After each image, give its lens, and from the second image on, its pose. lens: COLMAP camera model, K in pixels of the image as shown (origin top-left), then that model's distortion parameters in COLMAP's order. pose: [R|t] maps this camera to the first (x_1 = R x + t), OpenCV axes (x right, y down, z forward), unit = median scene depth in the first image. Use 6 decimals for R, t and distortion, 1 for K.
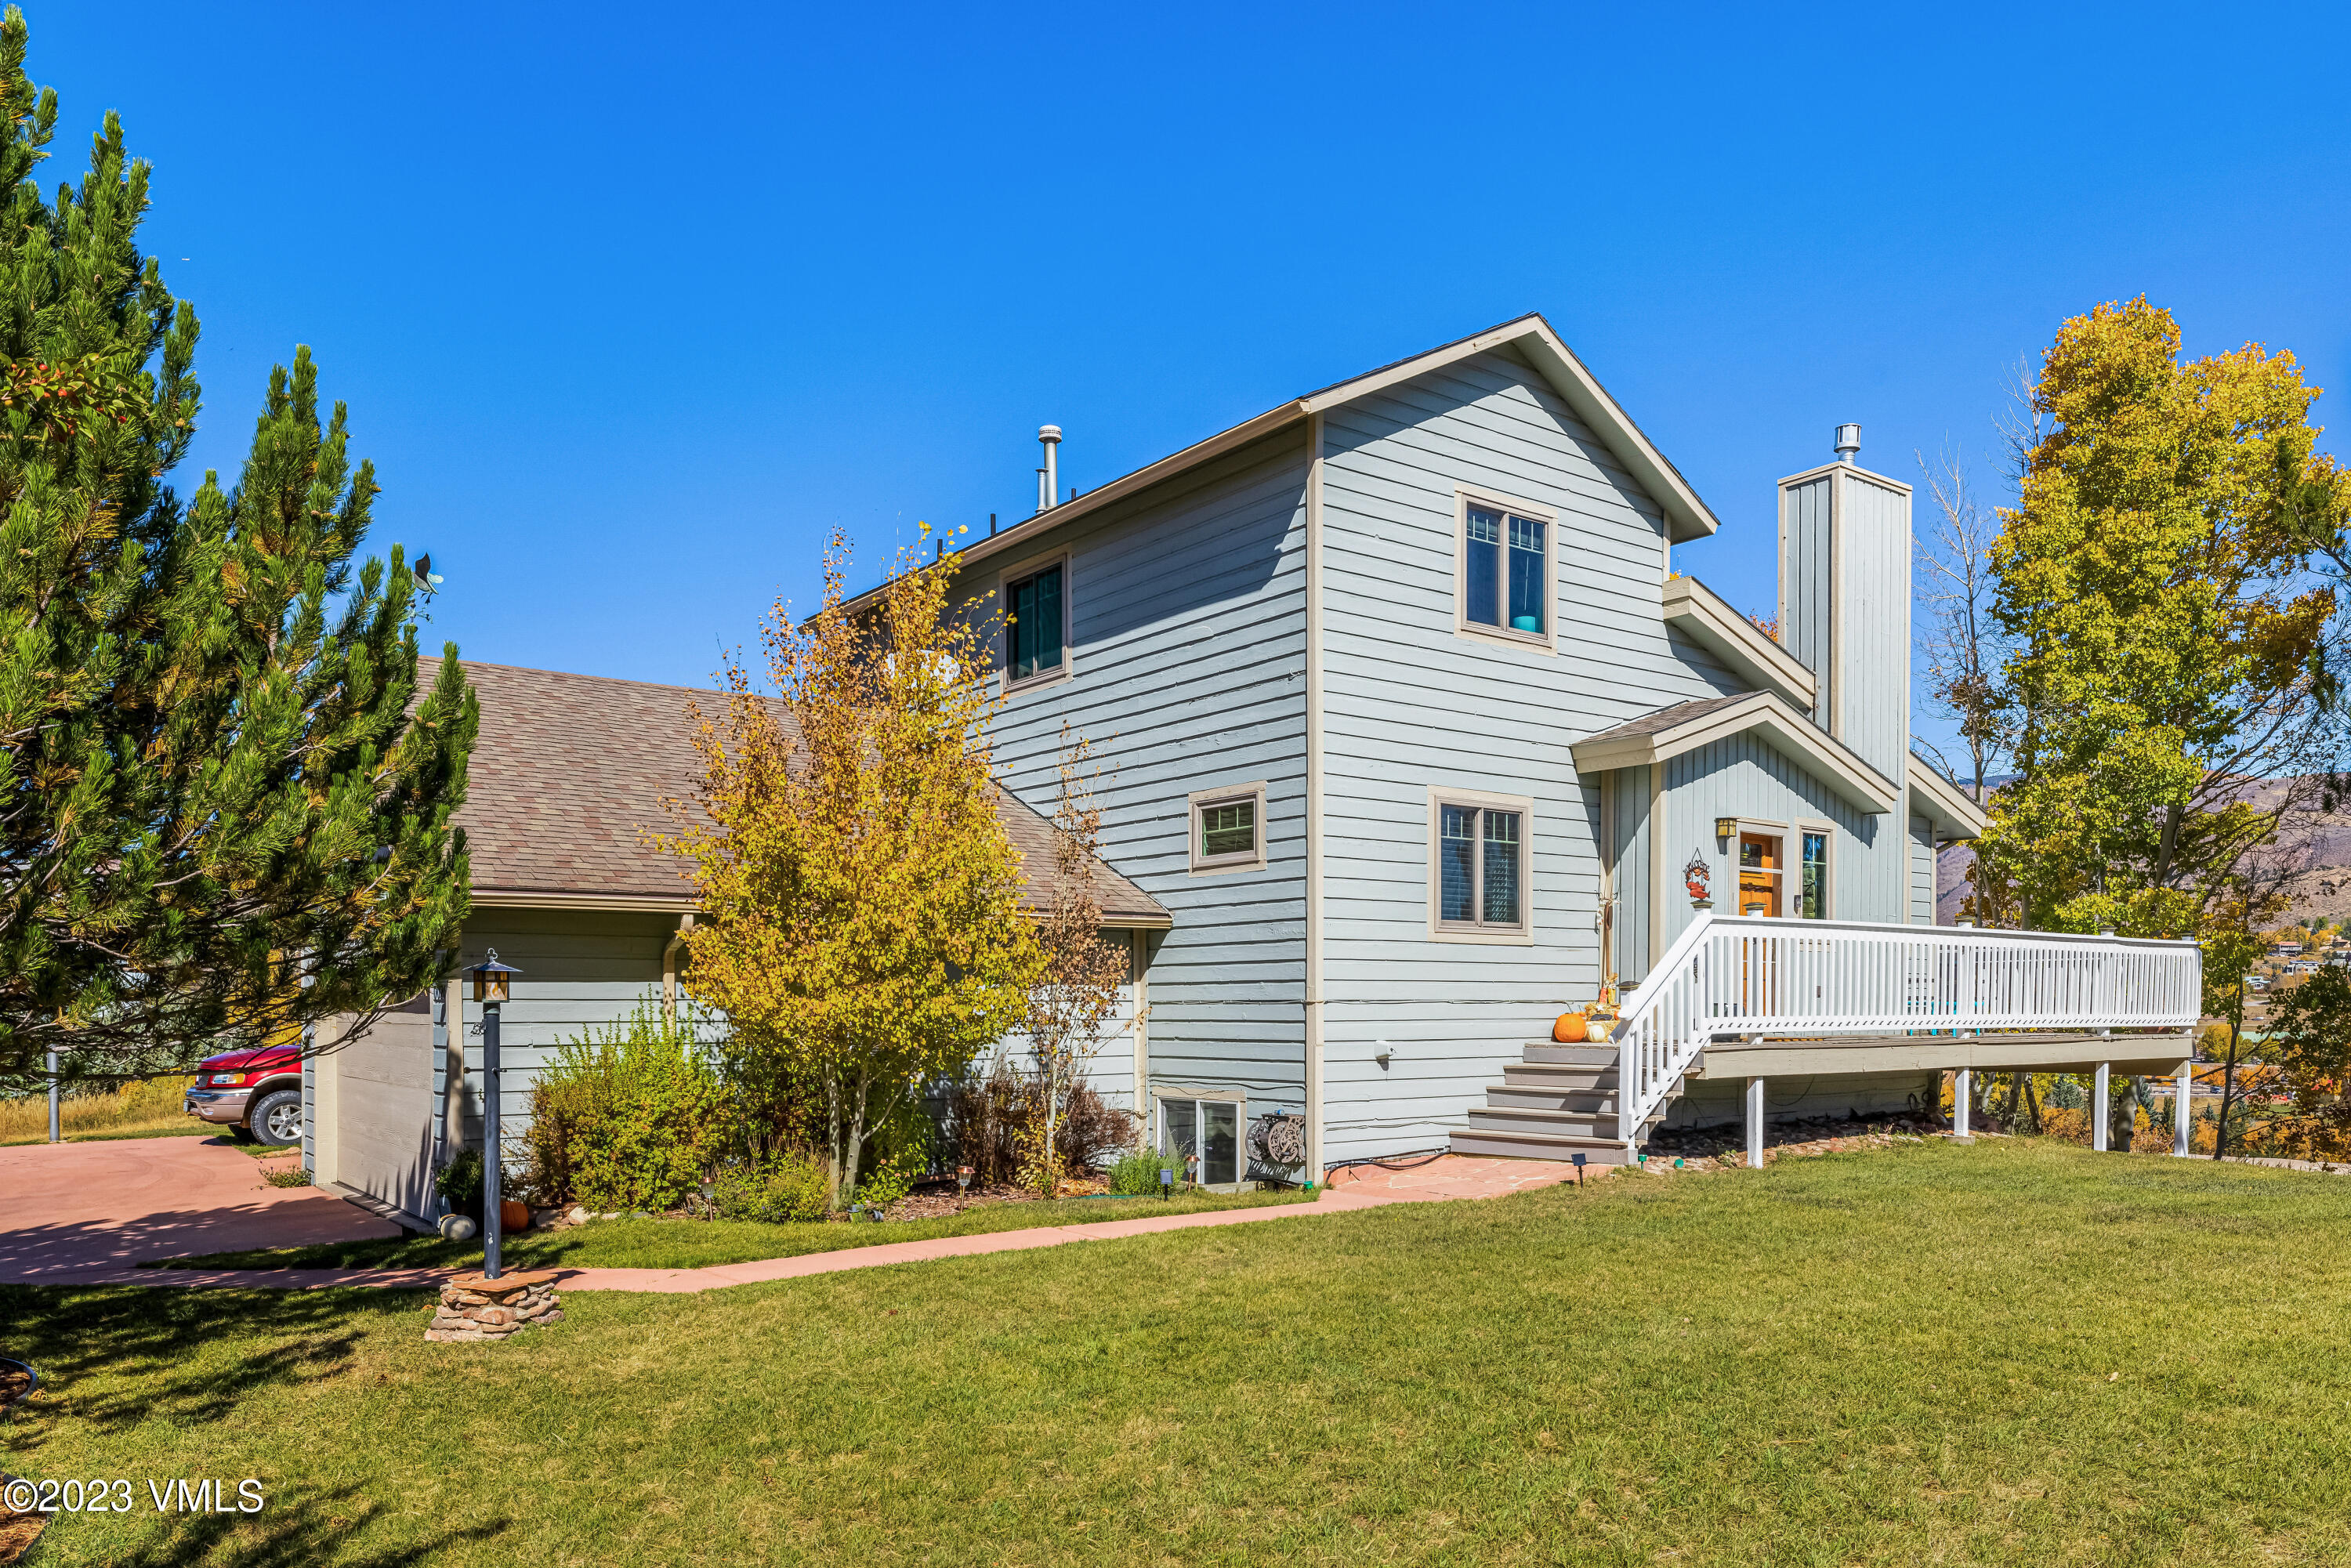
lens RADIAL K [[1661.1, 0, 1175.9], [0, 1661.1, 785.9], [0, 0, 1]] dist [0.011886, 0.004096]
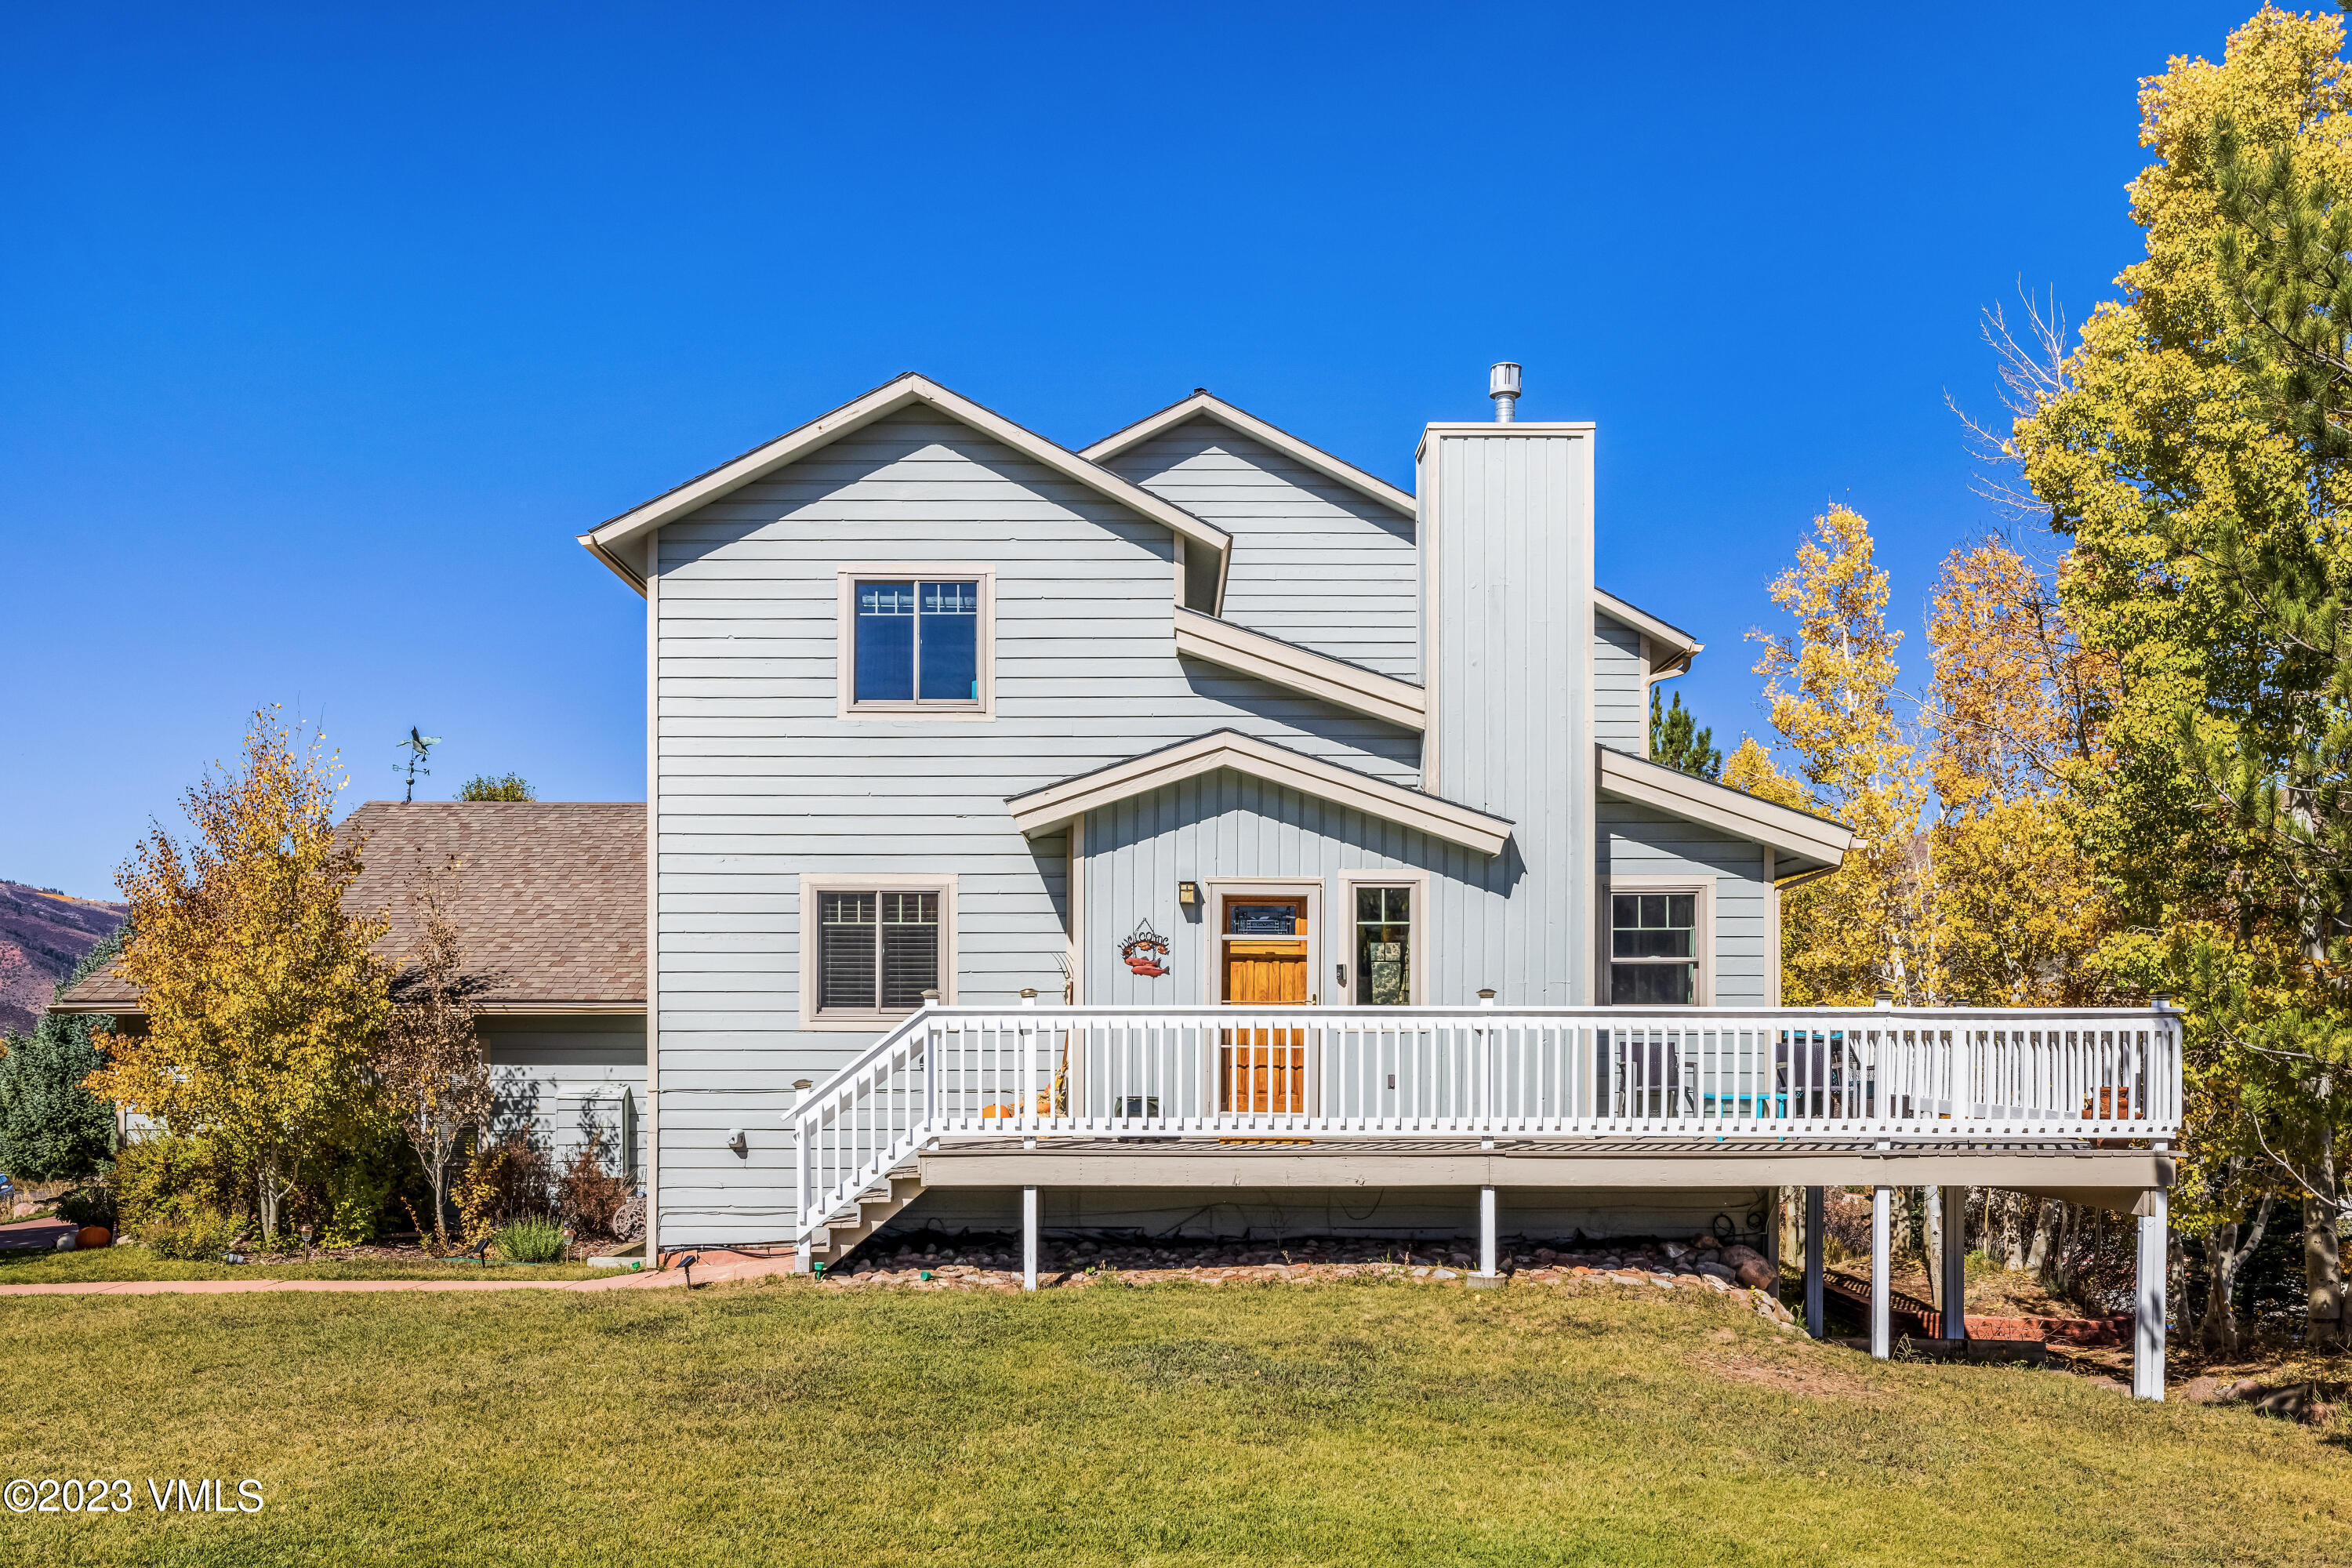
lens RADIAL K [[1663.5, 0, 1176.2], [0, 1663.5, 781.2], [0, 0, 1]] dist [-0.011275, 0.000505]
pose [[0.791279, -0.086782, -0.605266, 0.879069], [0.076873, 0.996142, -0.042327, 0.003733], [0.606604, -0.013036, 0.794897, 0.319707]]
